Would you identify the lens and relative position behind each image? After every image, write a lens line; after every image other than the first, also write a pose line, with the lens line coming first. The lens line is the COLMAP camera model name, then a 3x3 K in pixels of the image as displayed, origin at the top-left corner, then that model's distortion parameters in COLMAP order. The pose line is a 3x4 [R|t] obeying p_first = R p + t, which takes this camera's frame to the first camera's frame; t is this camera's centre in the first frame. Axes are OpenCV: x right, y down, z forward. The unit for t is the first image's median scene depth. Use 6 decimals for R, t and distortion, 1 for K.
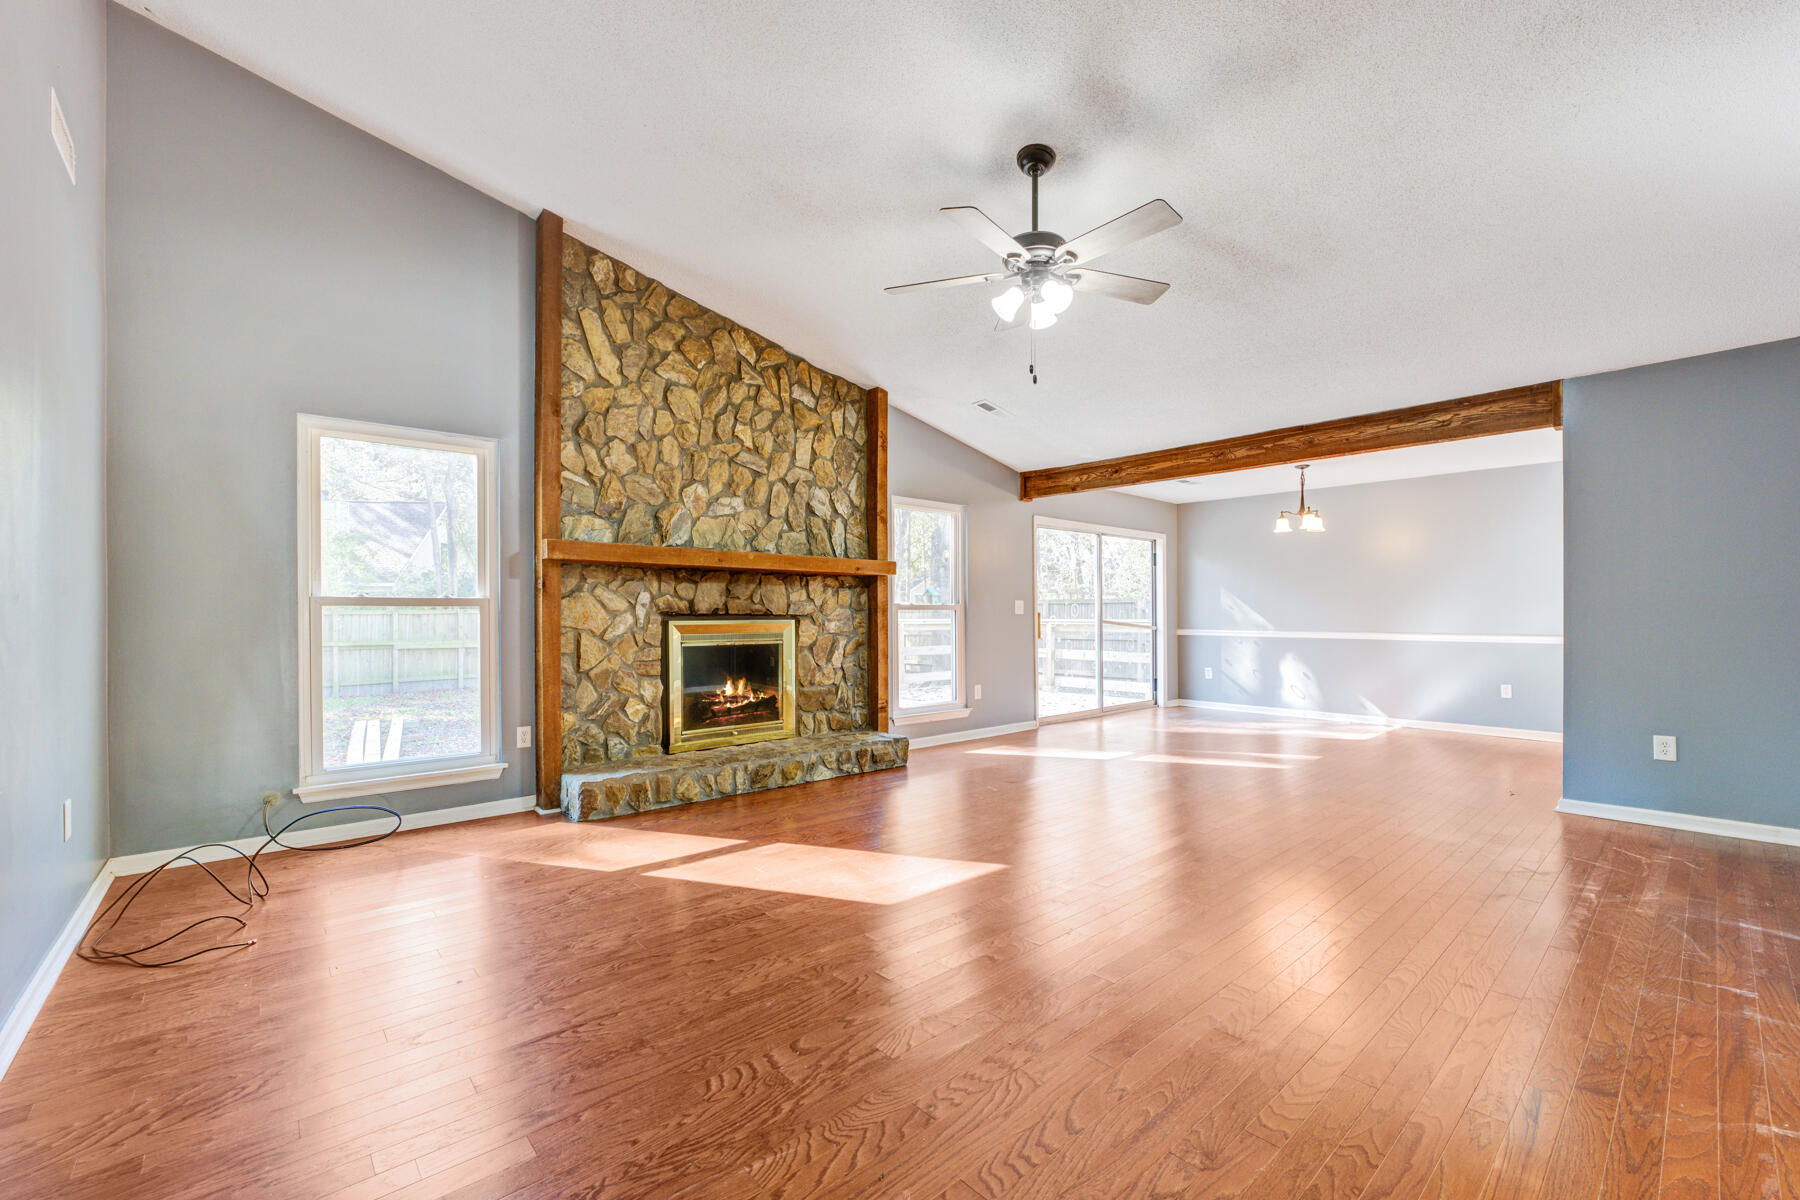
lens RADIAL K [[749.7, 0, 891.4], [0, 749.7, 617.5], [0, 0, 1]] dist [-0.024129, -0.000028]
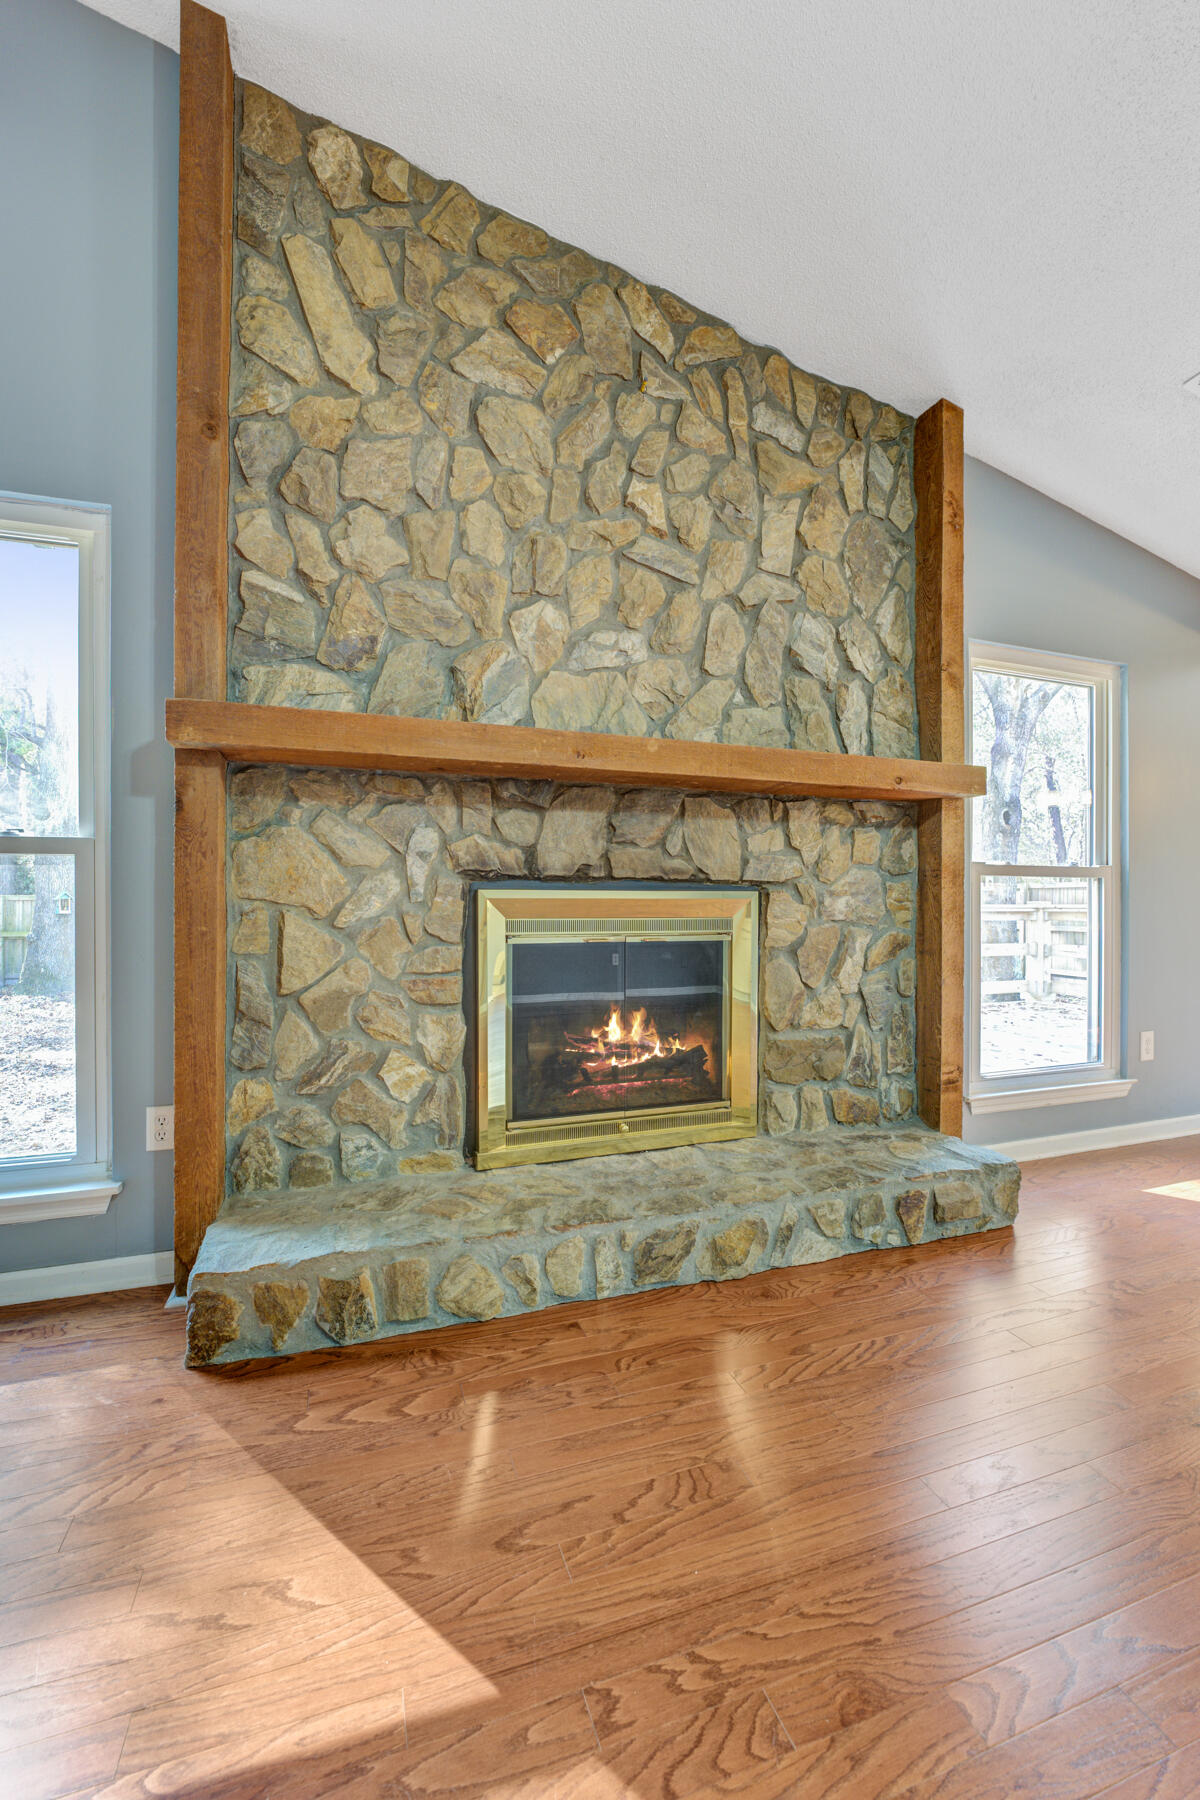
lens RADIAL K [[749.7, 0, 598.7], [0, 749.7, 912.5], [0, 0, 1]] dist [-0.024129, -0.000028]
pose [[0.924894, 0.007315, -0.380154, -0.046644], [-0.004723, 0.999959, 0.007750, 0.014907], [0.380195, -0.005372, 0.924891, 0.584805]]
